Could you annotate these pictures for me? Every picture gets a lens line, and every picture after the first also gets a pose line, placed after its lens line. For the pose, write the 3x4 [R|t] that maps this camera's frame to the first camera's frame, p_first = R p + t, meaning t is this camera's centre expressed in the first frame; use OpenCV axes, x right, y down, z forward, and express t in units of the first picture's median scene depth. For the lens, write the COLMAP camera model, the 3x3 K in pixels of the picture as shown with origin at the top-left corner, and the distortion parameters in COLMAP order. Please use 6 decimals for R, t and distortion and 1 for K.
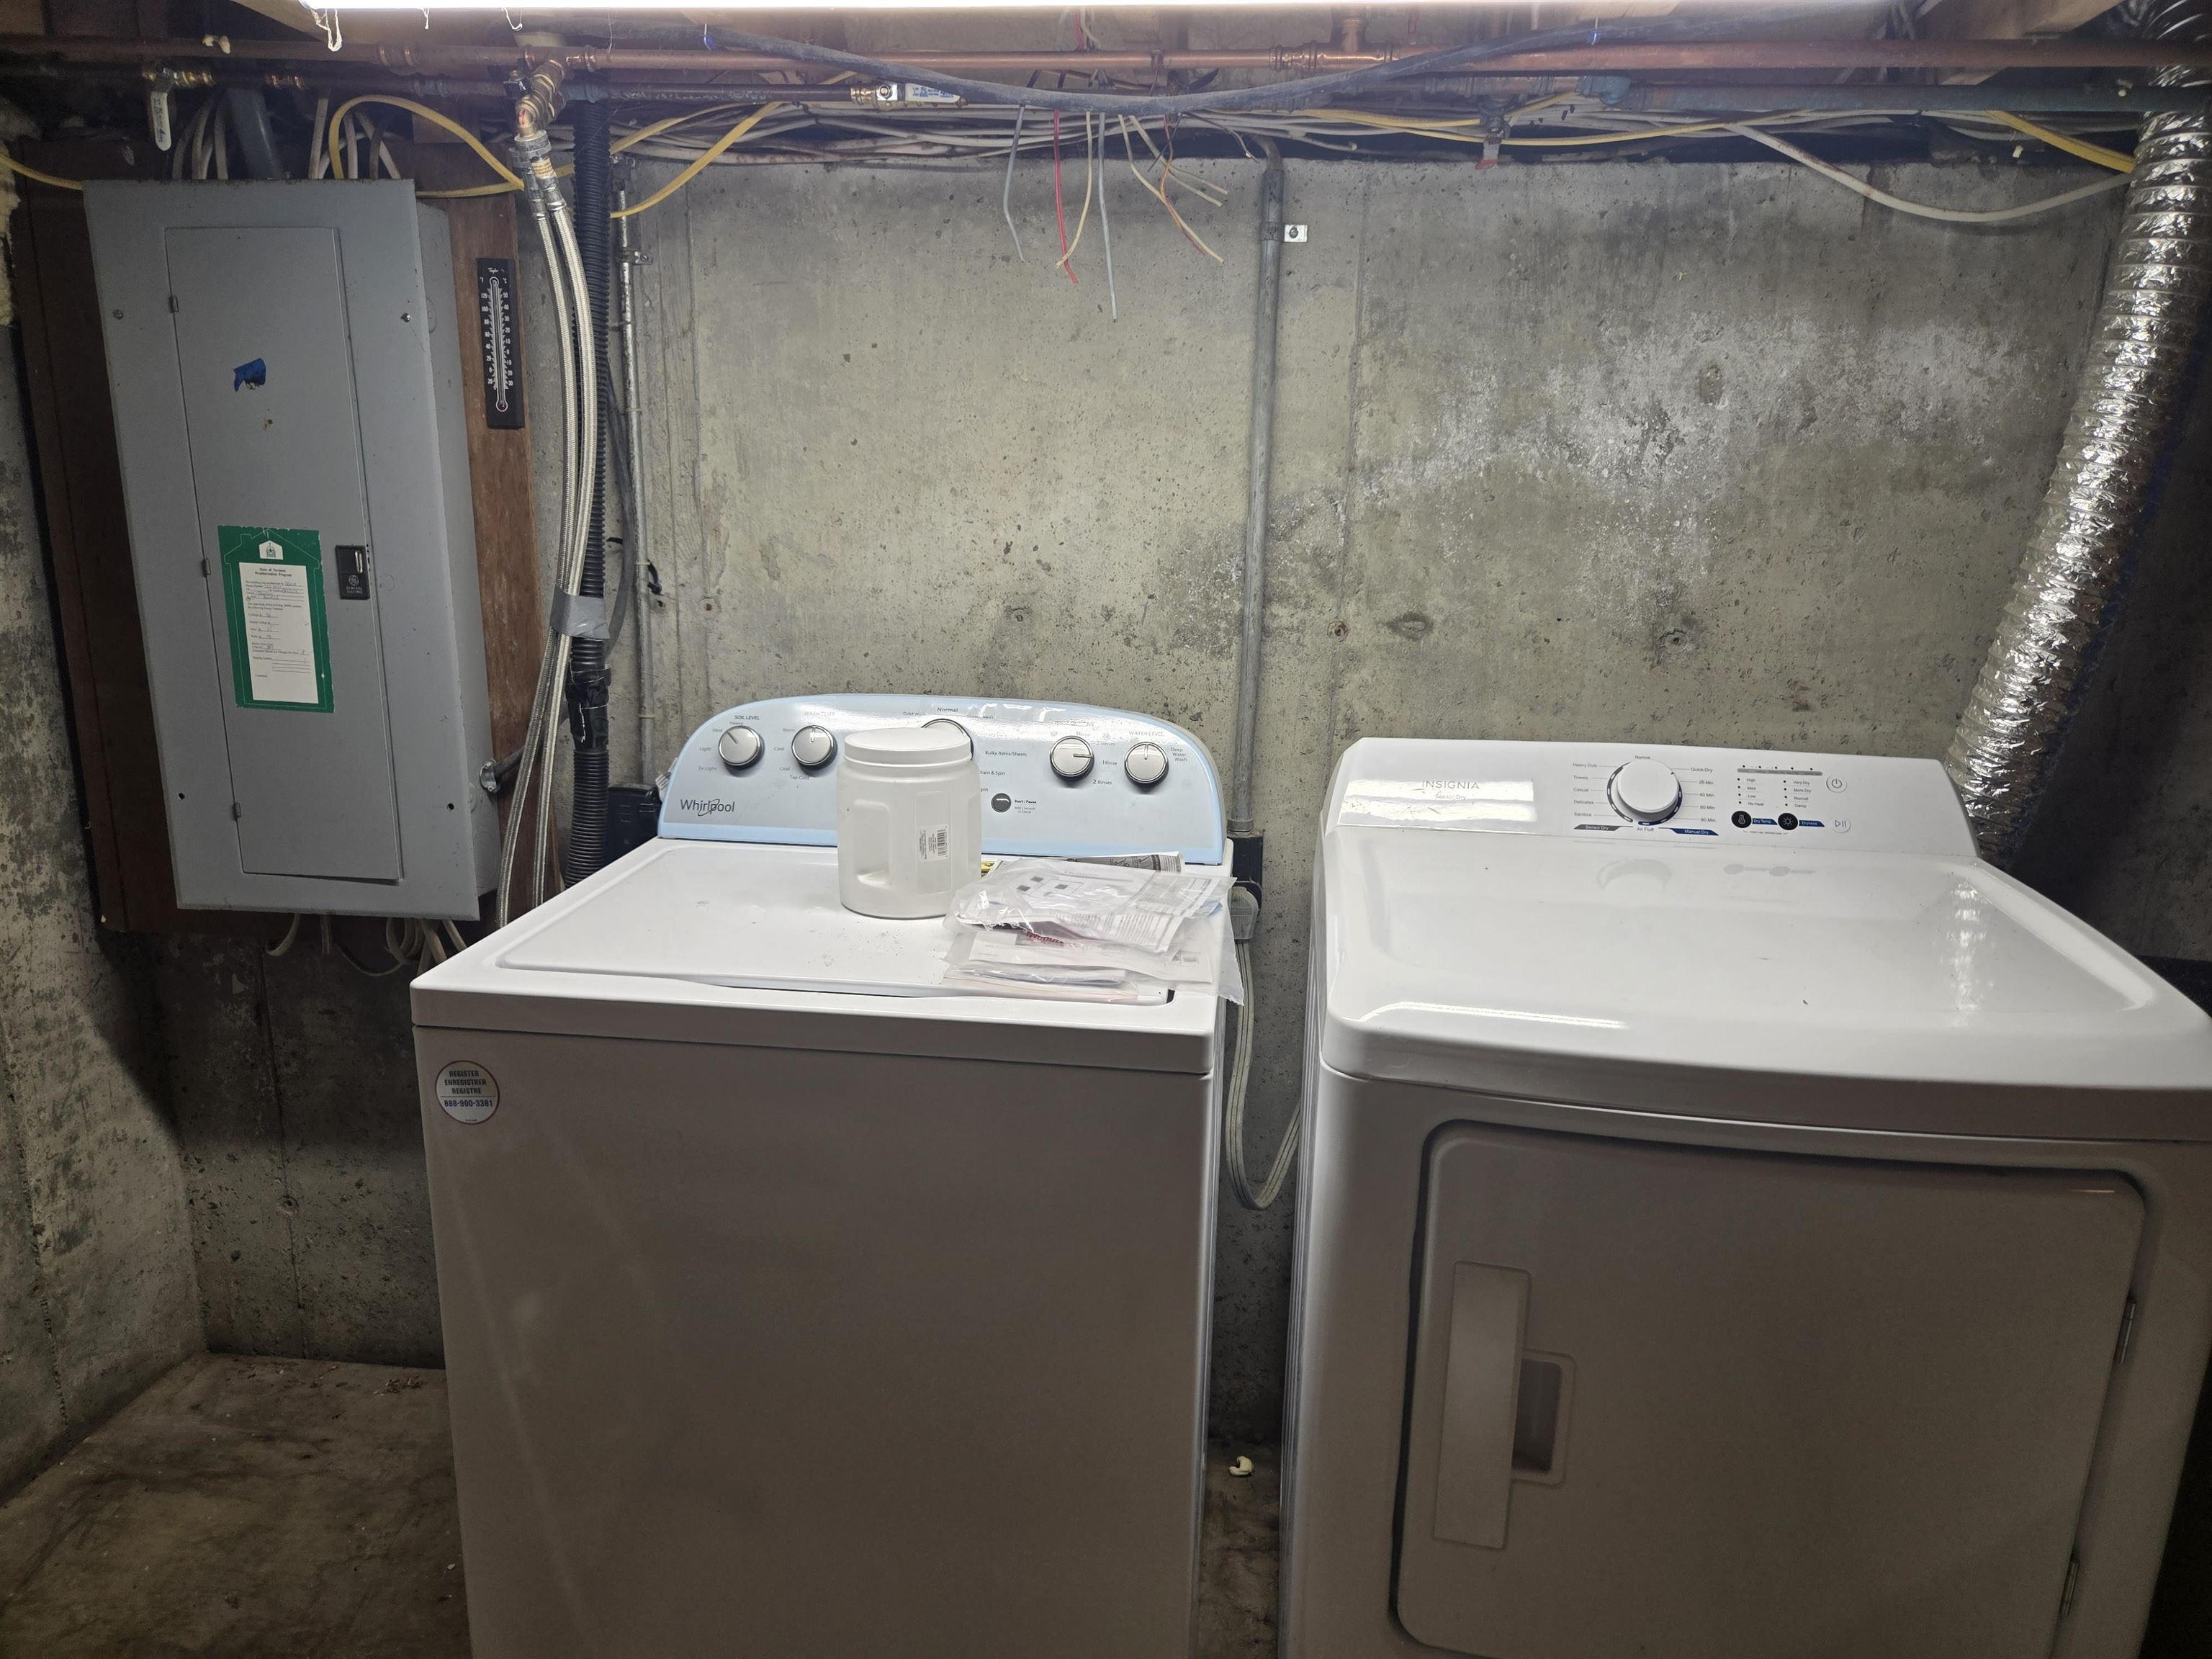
lens RADIAL K [[1485.2, 0, 1099.8], [0, 1485.2, 857.0], [0, 0, 1]] dist [0.064189, -0.052825]
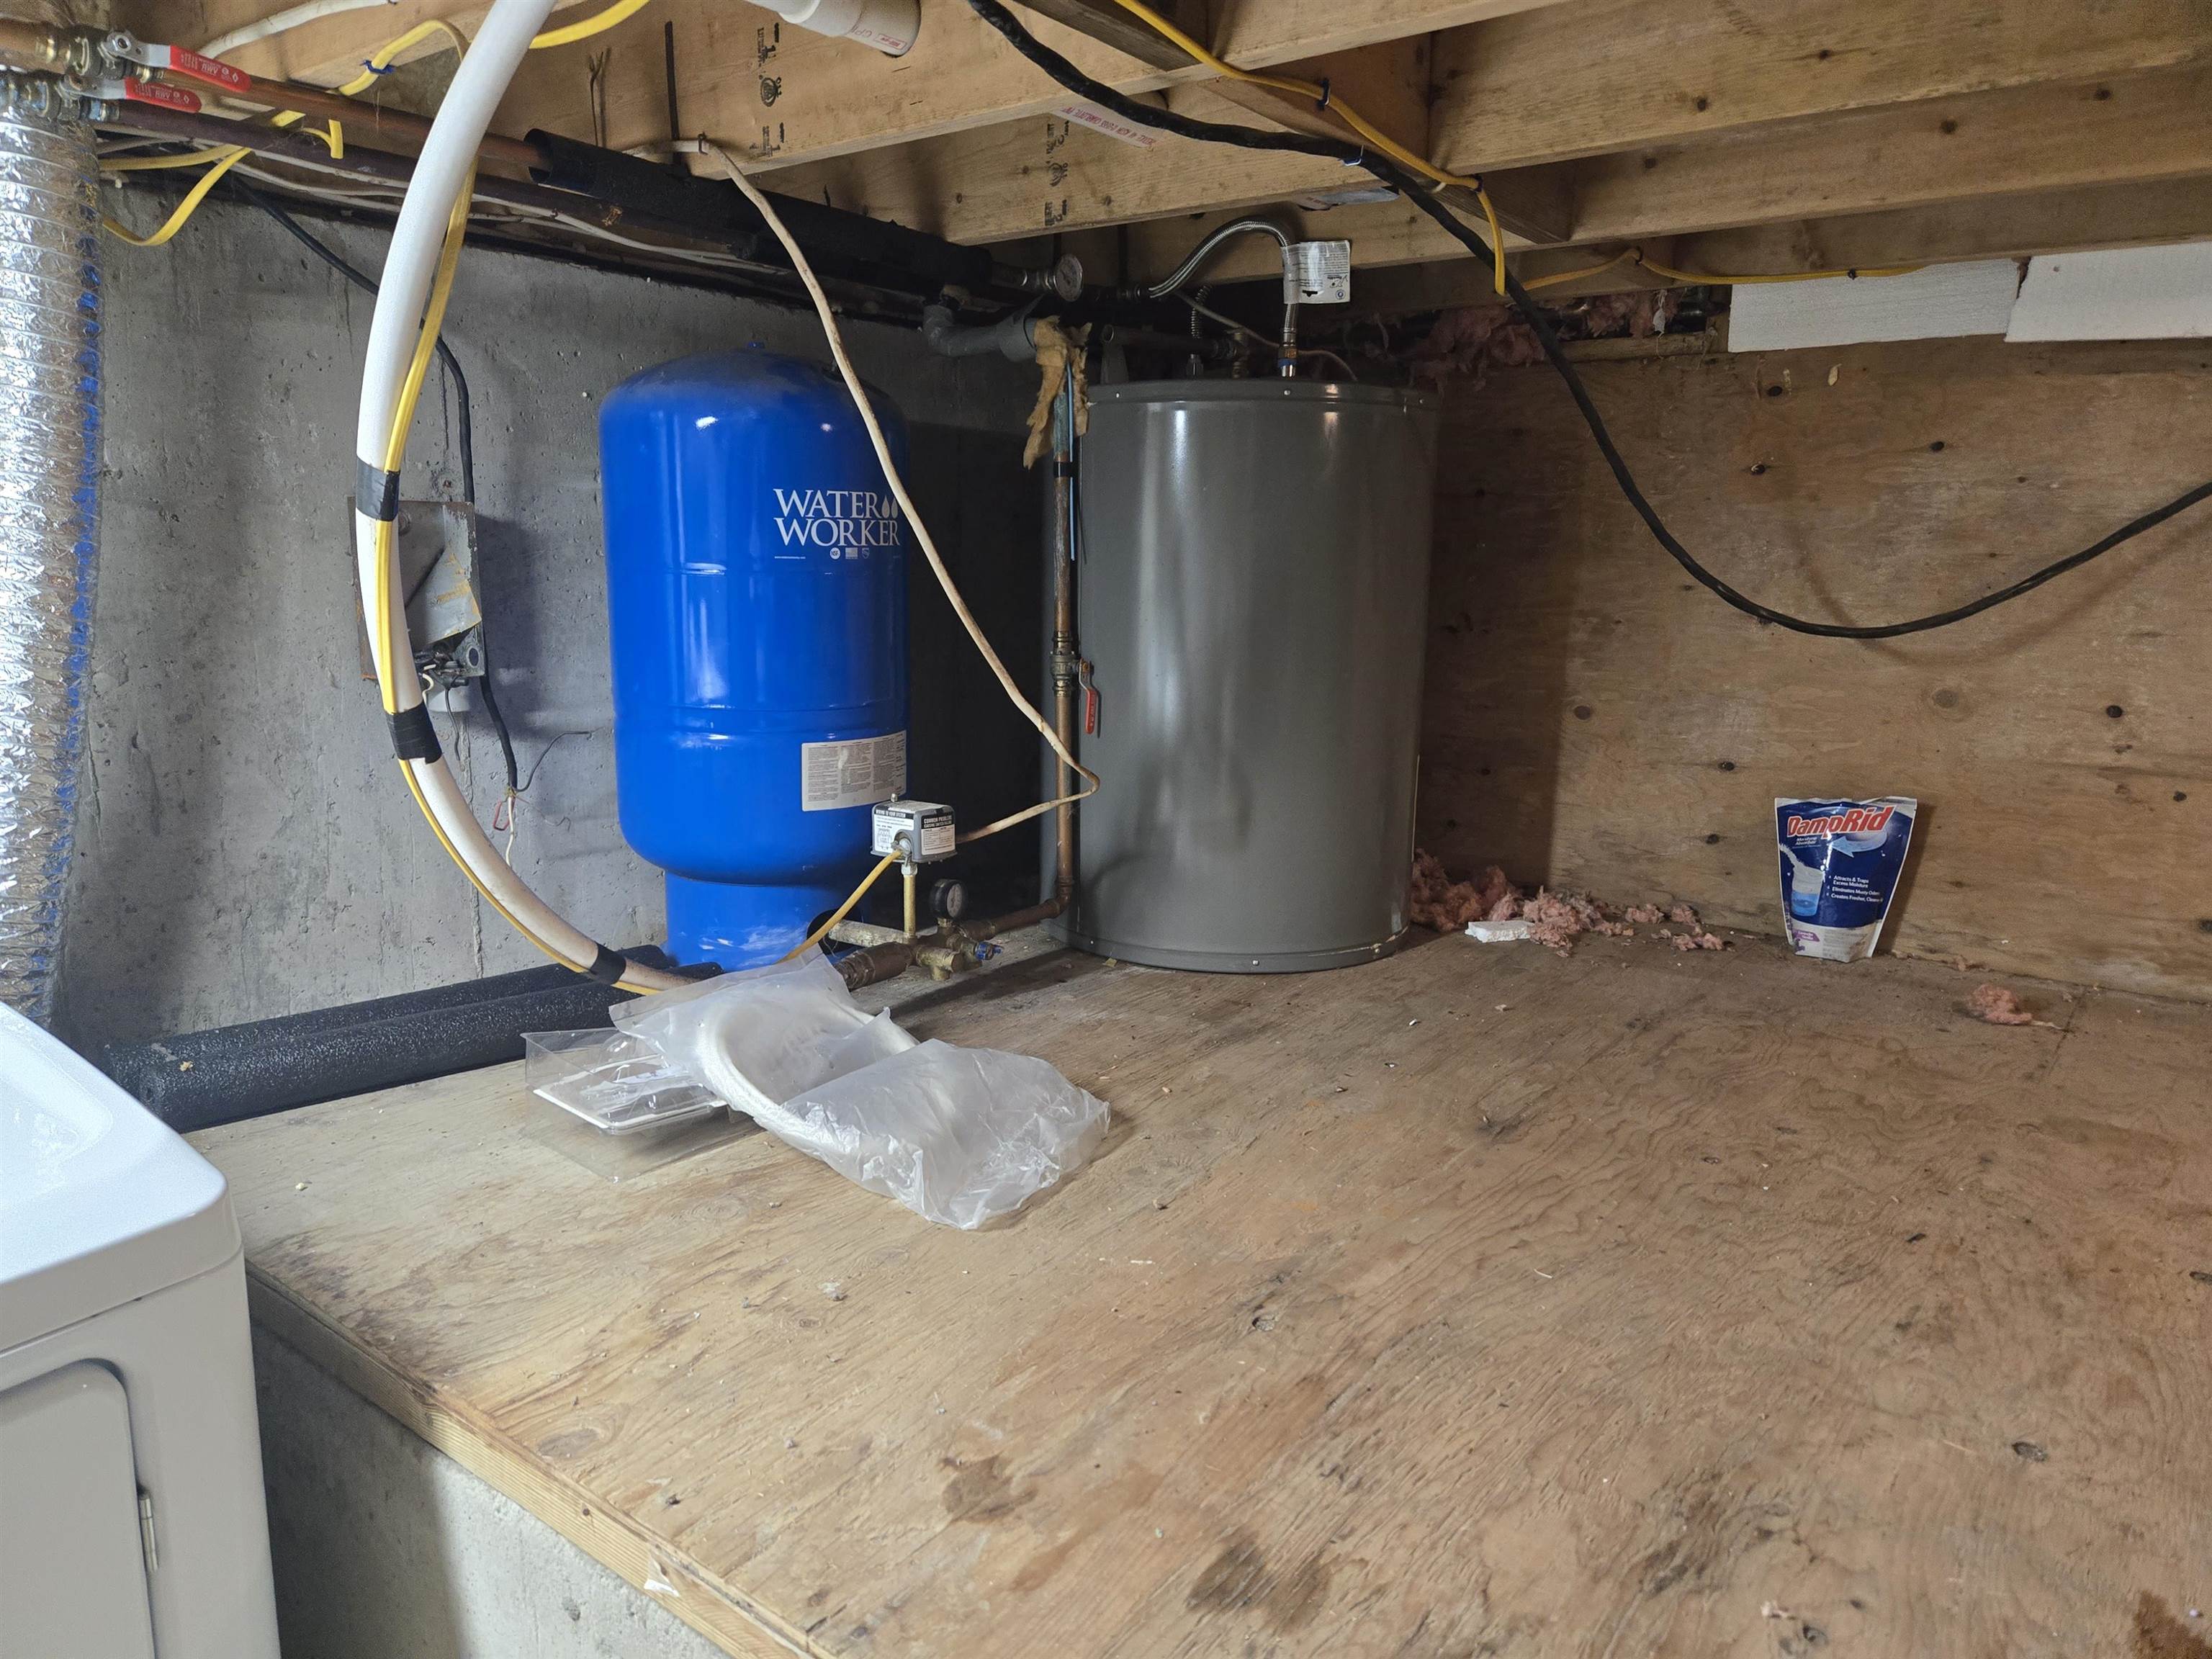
lens RADIAL K [[1485.2, 0, 1082.3], [0, 1485.2, 851.1], [0, 0, 1]] dist [0.064189, -0.052825]
pose [[0.531531, -0.179997, 0.827693, 0.216960], [0.199401, 0.976289, 0.084260, -0.013515], [-0.823234, 0.120256, 0.554819, 0.042248]]
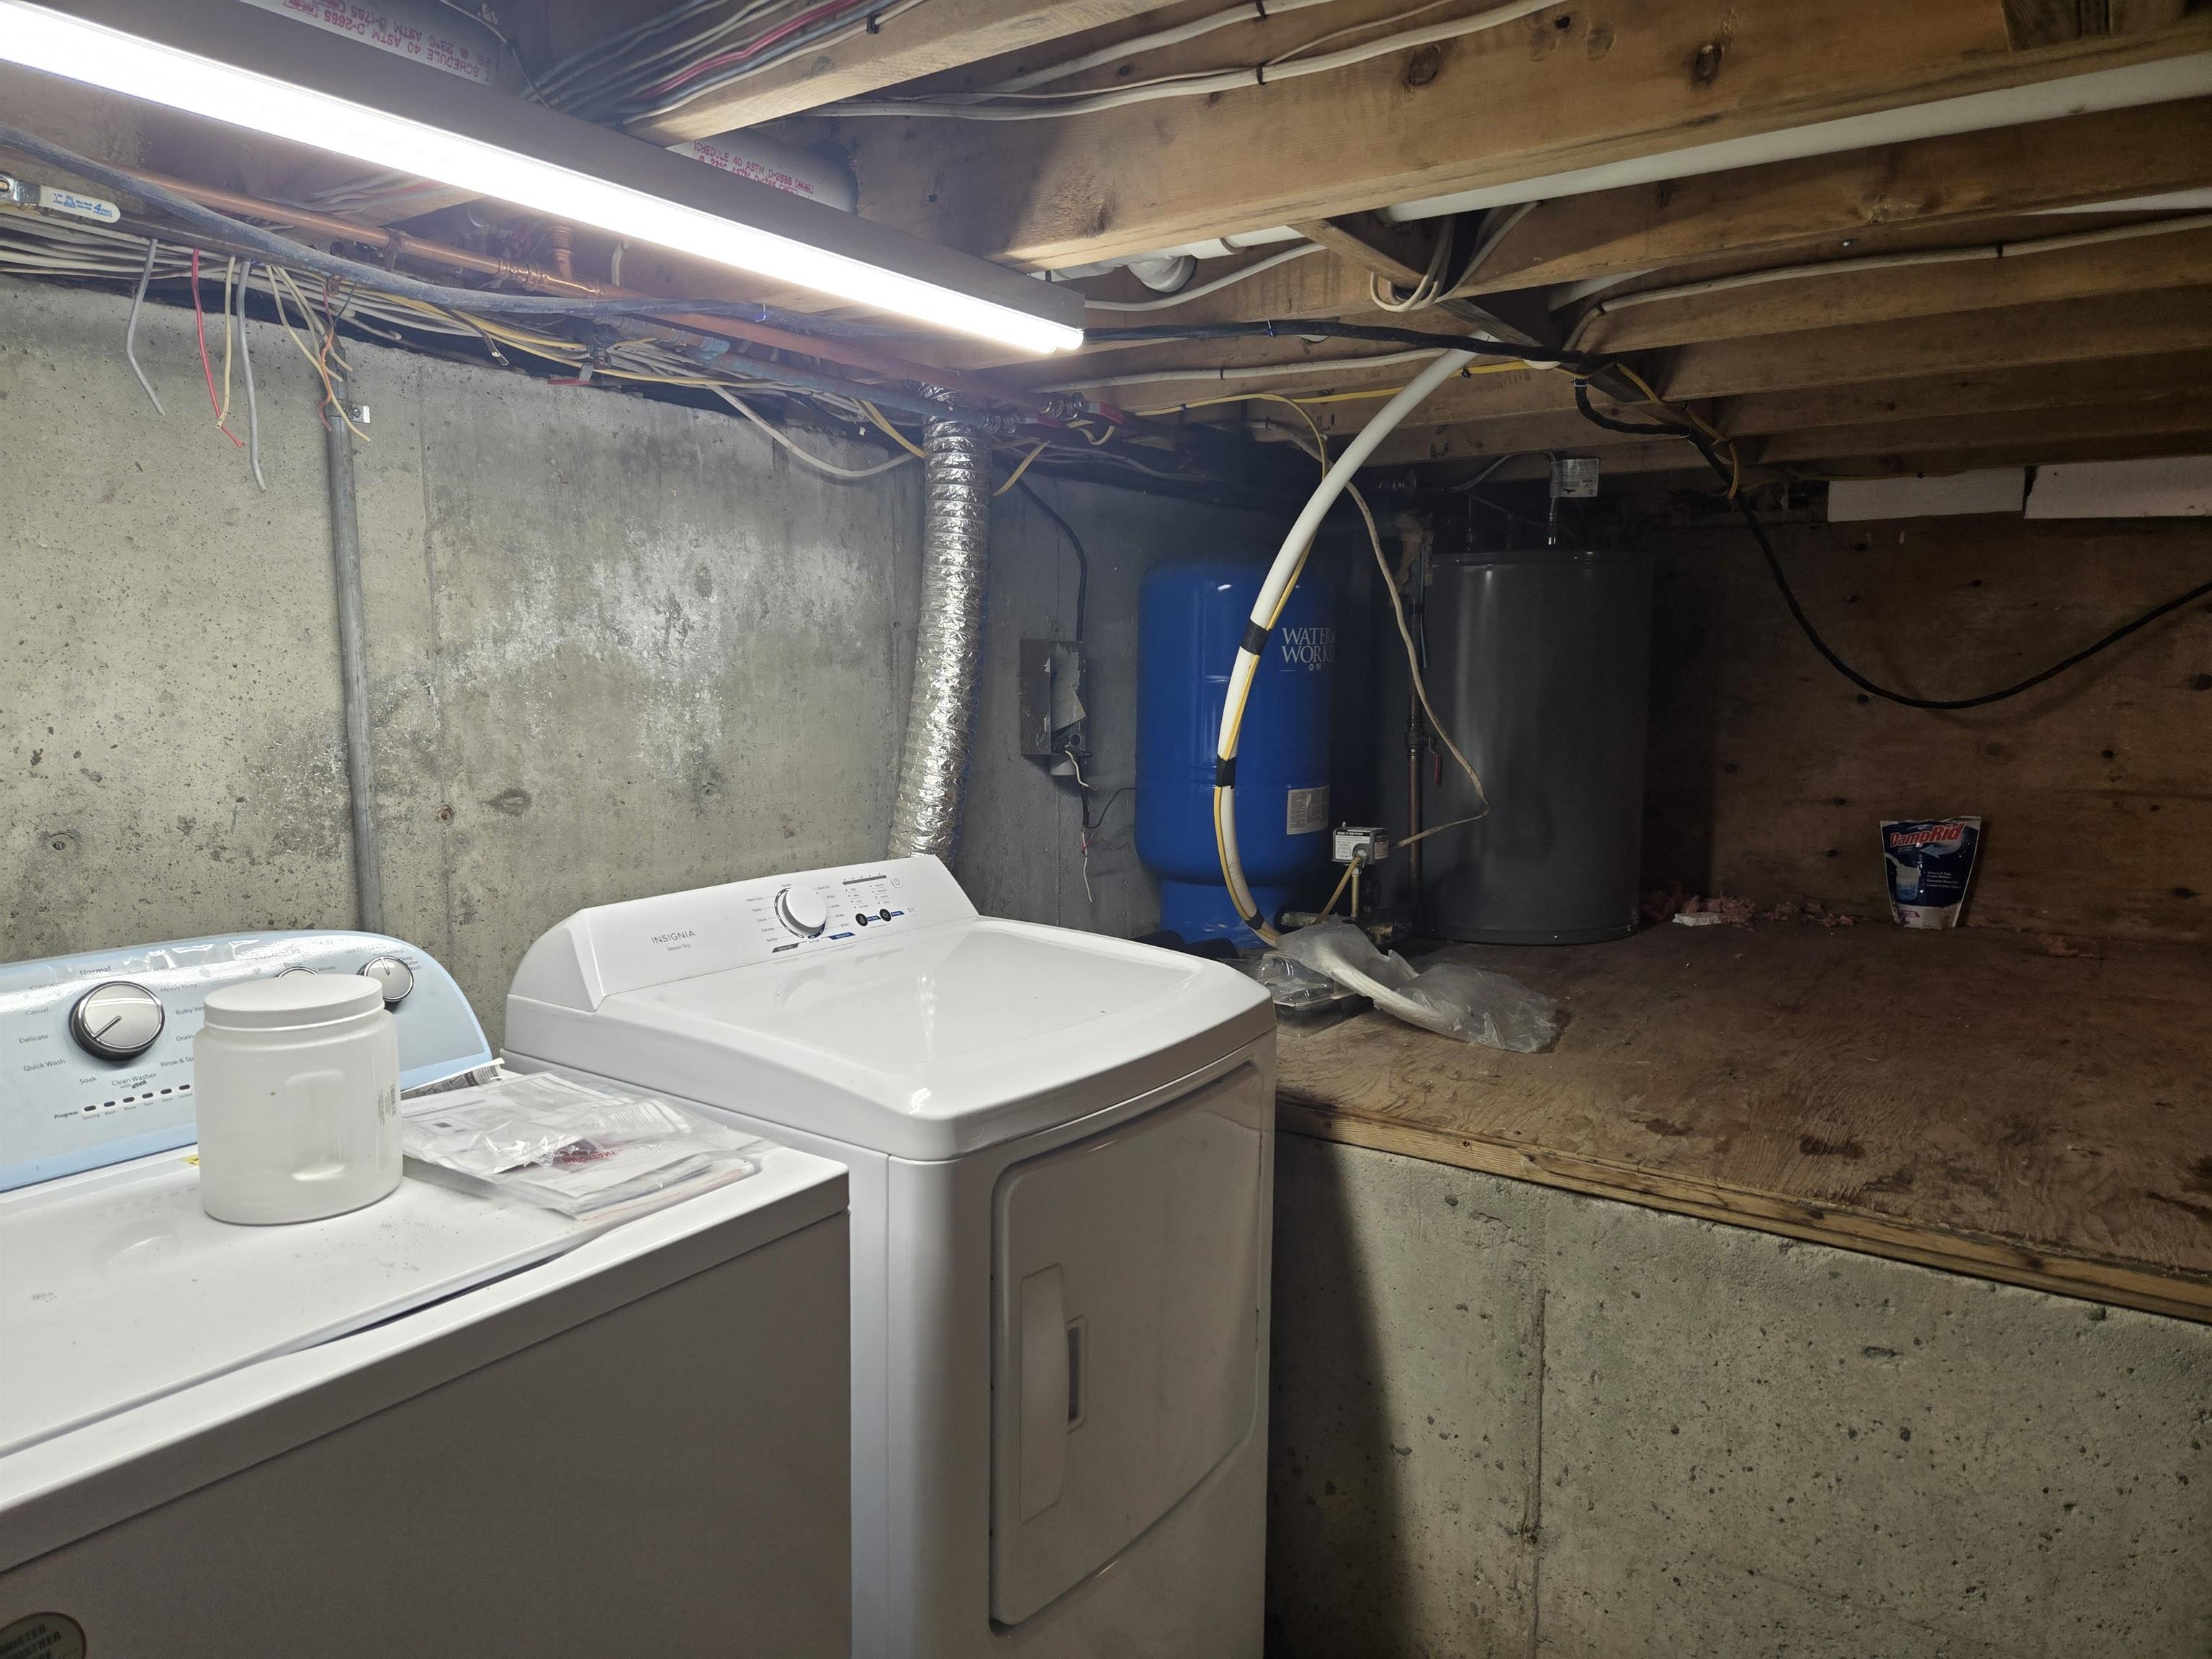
lens RADIAL K [[1485.2, 0, 1070.0], [0, 1485.2, 845.2], [0, 0, 1]] dist [0.064189, -0.052825]
pose [[0.482767, -0.128515, 0.866268, -0.509131], [0.223093, 0.974587, 0.020256, -0.065020], [-0.846856, 0.183479, 0.499169, 0.185738]]
